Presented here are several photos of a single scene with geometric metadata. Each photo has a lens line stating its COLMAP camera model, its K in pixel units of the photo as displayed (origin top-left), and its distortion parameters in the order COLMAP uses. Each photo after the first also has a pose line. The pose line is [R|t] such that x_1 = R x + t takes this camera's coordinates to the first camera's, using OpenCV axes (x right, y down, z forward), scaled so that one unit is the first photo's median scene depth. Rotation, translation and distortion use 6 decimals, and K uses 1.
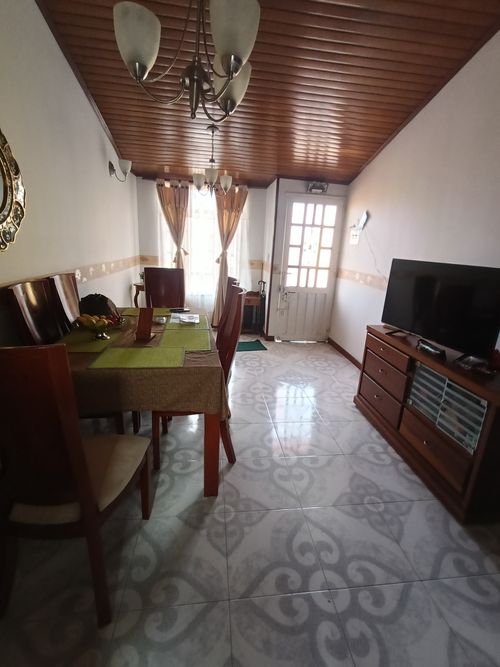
lens RADIAL K [[311.0, 0, 250.0], [0, 311.0, 333.5], [0, 0, 1]] dist [0.000029, 0.000277]
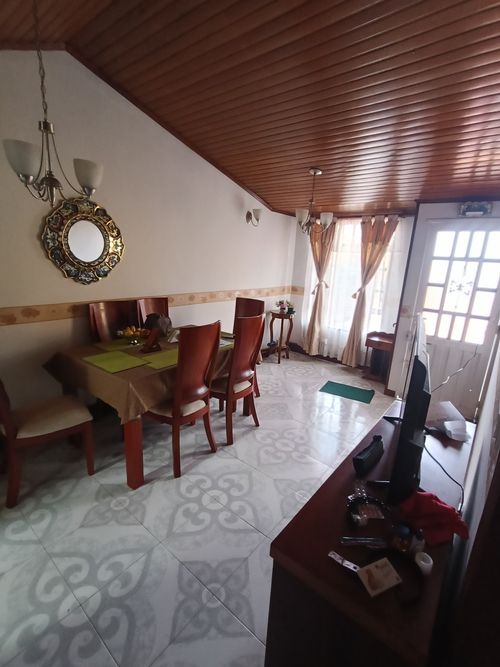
lens RADIAL K [[306.8, 0, 250.0], [0, 306.8, 333.5], [0, 0, 1]] dist [-0.001041, 0.000836]
pose [[0.699734, 0.159205, -0.696439, 0.386313], [-0.215393, 0.976504, 0.006816, -0.069608], [0.681160, 0.145238, 0.717584, 0.154744]]
